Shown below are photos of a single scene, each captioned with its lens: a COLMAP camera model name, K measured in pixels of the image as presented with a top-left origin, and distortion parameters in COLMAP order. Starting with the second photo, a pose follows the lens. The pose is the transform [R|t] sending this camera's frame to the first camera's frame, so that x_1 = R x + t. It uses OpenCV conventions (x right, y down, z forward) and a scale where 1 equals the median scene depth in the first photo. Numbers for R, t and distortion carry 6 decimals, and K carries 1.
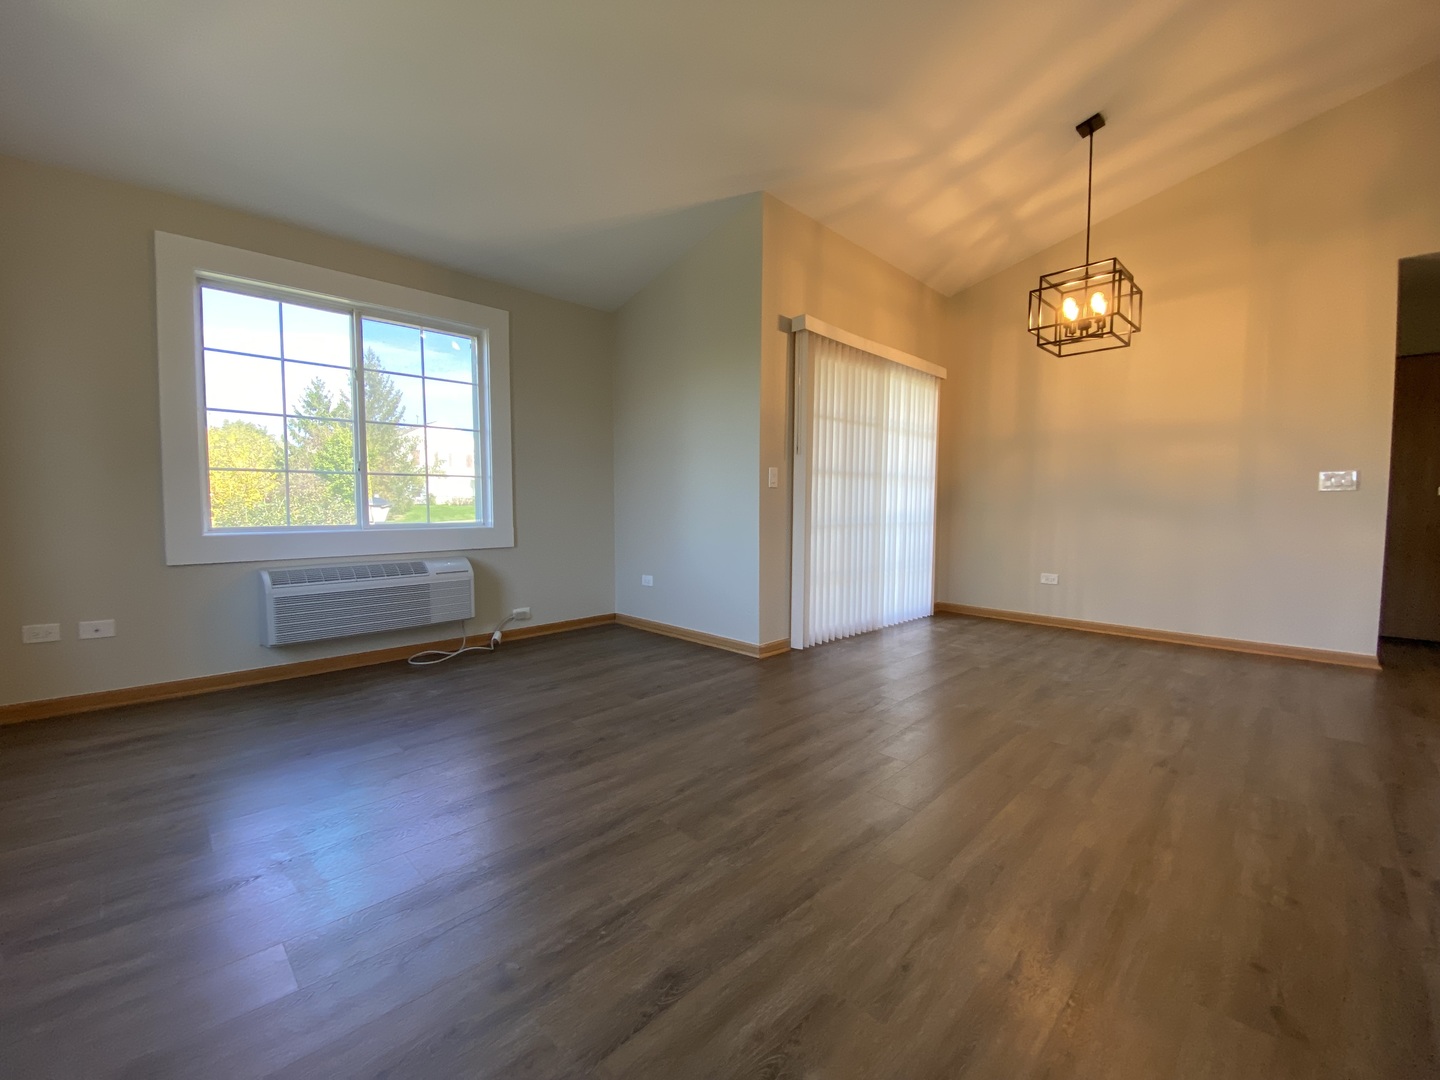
lens RADIAL K [[578.7, 0, 720.0], [0, 578.7, 540.0], [0, 0, 1]] dist [-0.019341, -0.000374]
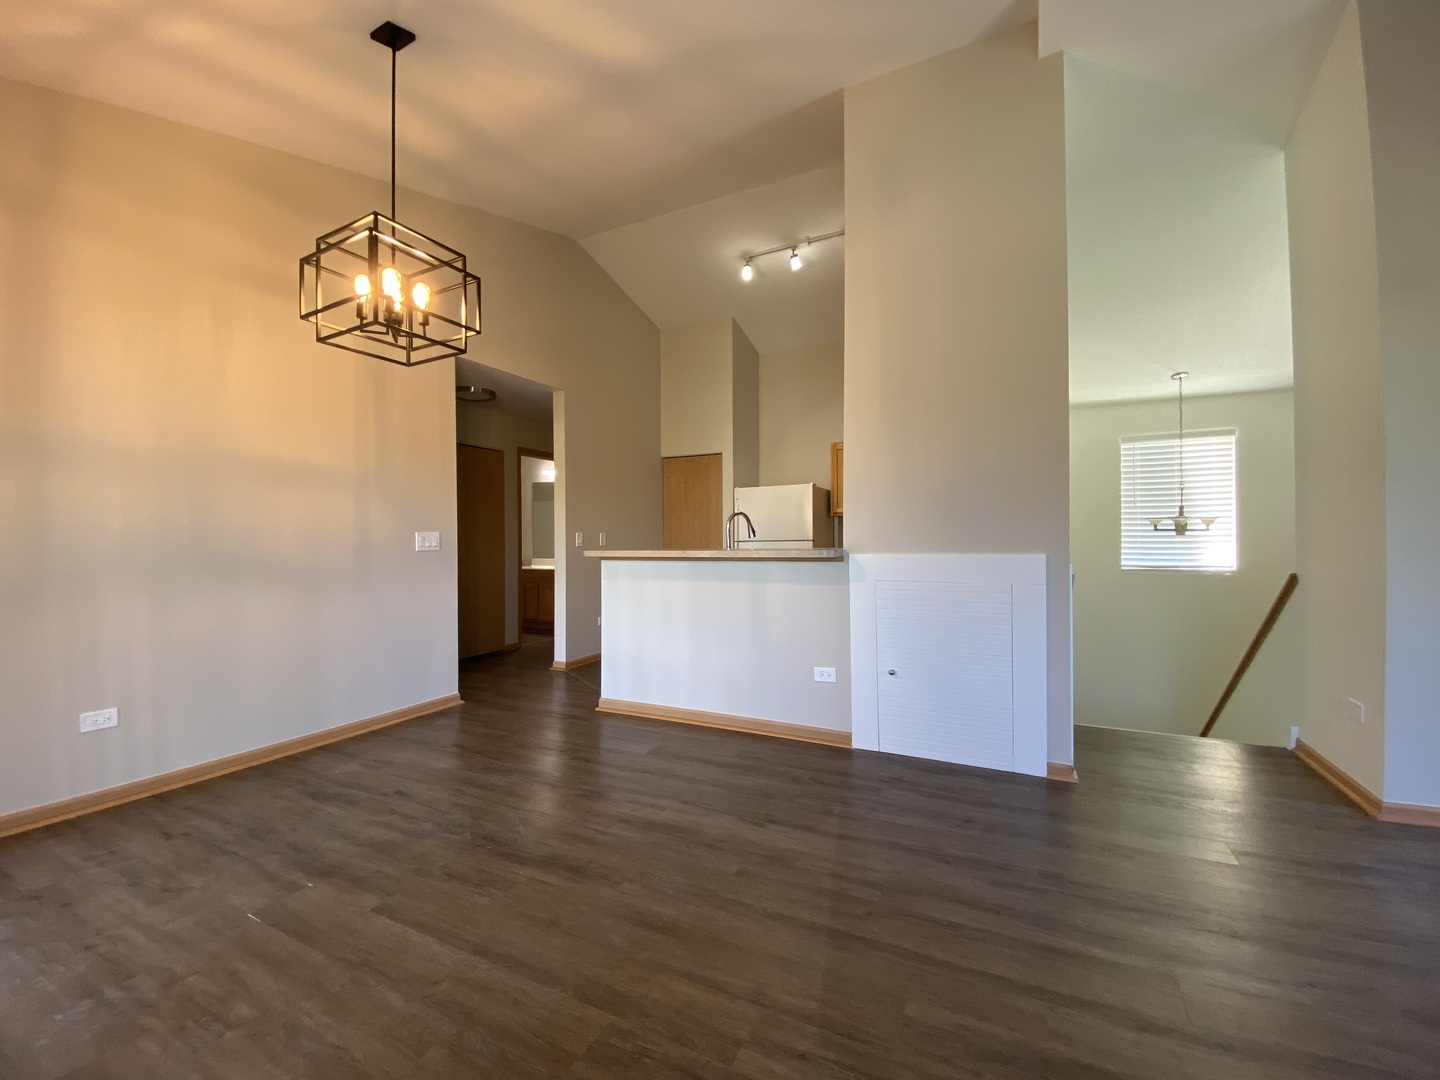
lens RADIAL K [[578.7, 0, 720.0], [0, 578.7, 540.0], [0, 0, 1]] dist [-0.019341, -0.000374]
pose [[-0.306245, 0.007858, 0.951920, -0.122689], [0.071228, 0.997352, 0.014682, -0.085381], [-0.949284, 0.072300, -0.305994, 0.819873]]
